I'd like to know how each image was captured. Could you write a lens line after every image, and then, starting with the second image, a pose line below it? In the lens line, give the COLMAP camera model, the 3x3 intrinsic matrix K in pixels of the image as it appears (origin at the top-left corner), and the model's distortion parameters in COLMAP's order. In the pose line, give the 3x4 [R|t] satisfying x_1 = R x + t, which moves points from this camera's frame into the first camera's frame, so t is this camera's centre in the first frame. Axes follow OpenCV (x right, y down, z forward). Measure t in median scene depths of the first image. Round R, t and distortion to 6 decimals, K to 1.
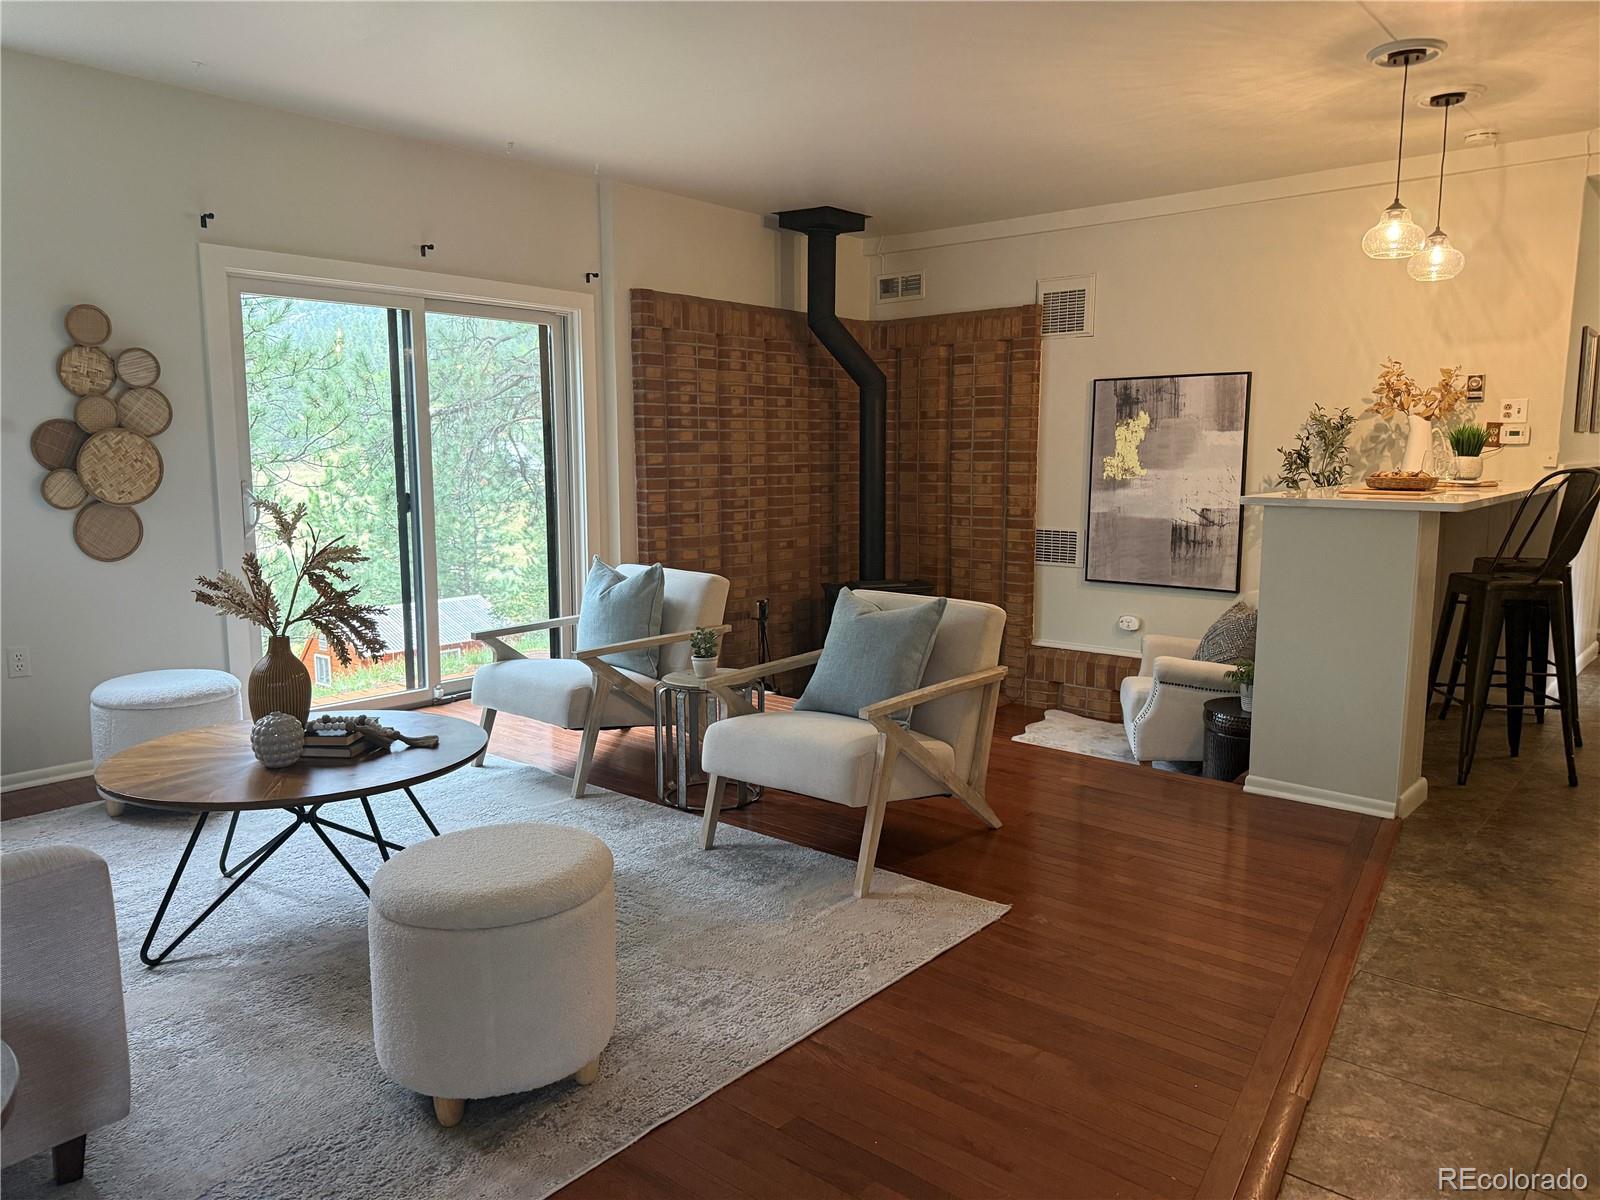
lens RADIAL K [[1105.7, 0, 800.1], [0, 1105.7, 603.8], [0, 0, 1]] dist [-0.005057, -0.003780]
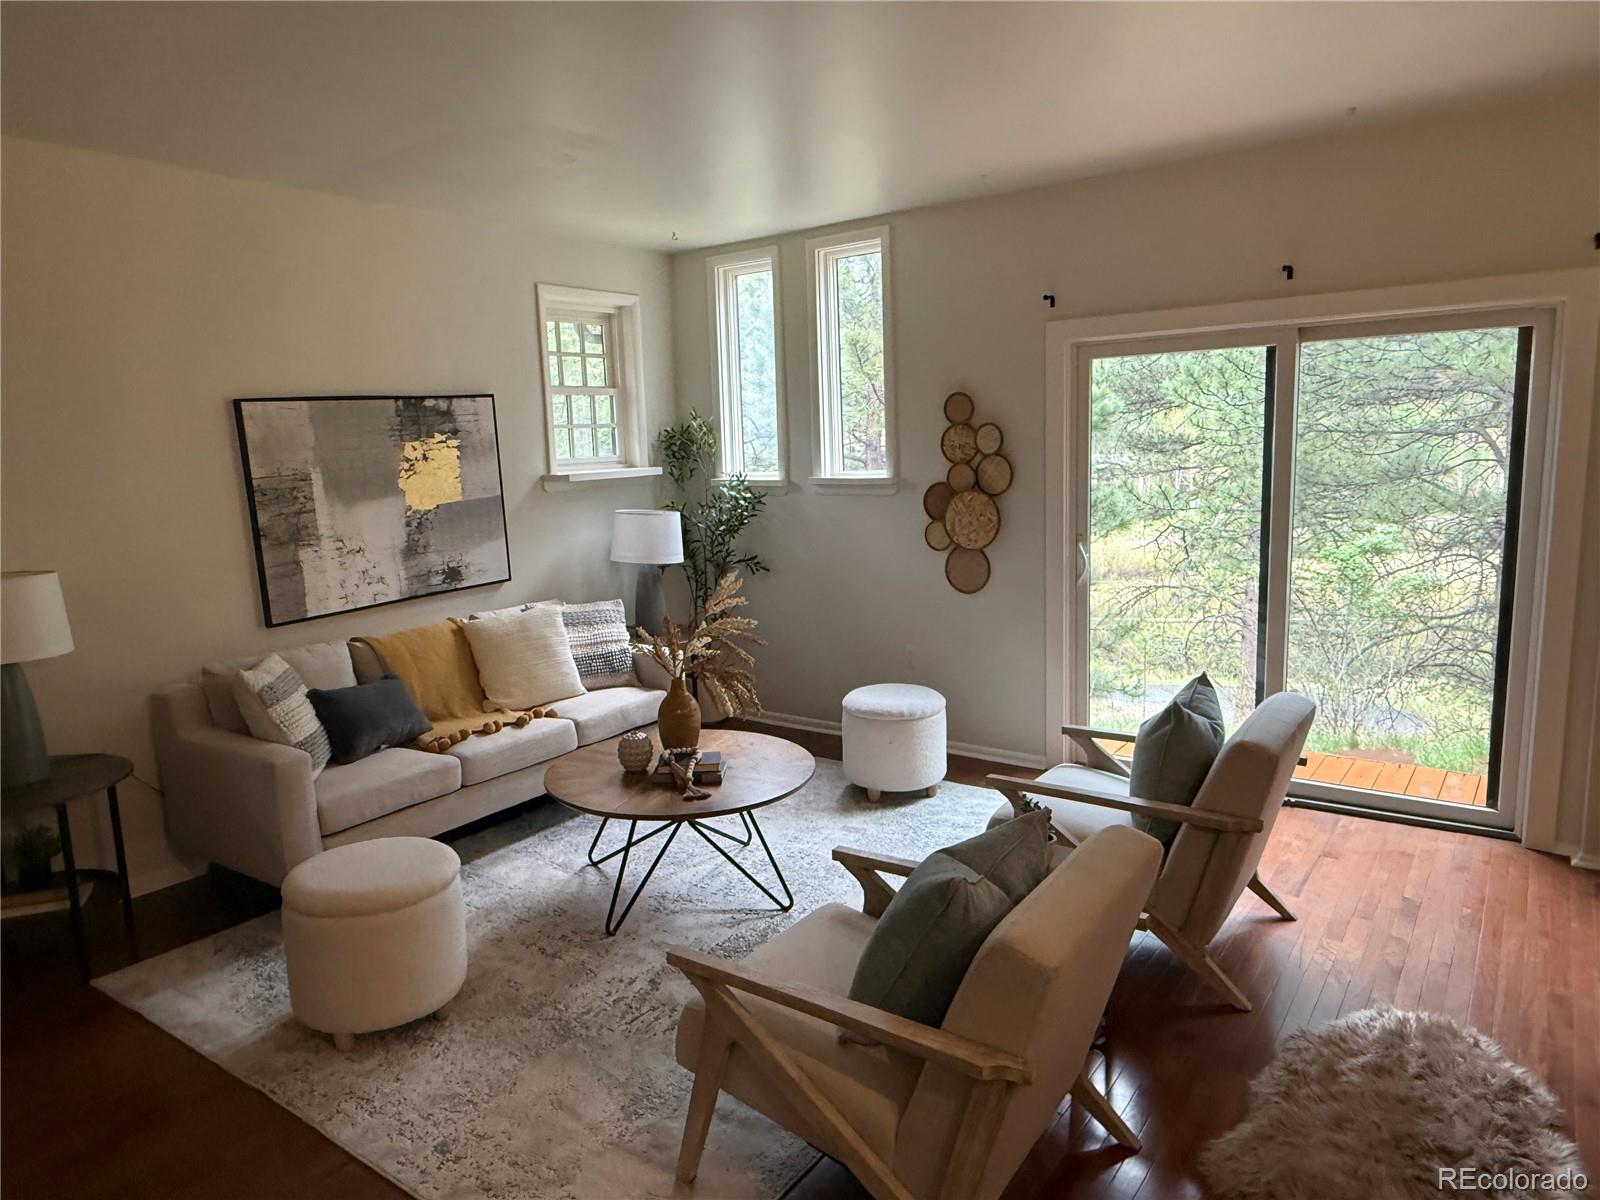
lens RADIAL K [[1029.4, 0, 799.9], [0, 1029.4, 596.8], [0, 0, 1]] dist [-0.002207, 0.002294]
pose [[0.087222, 0.141464, -0.986093, 0.519939], [-0.105429, 0.985618, 0.132070, -0.170943], [0.990594, 0.092444, 0.100882, 0.698682]]
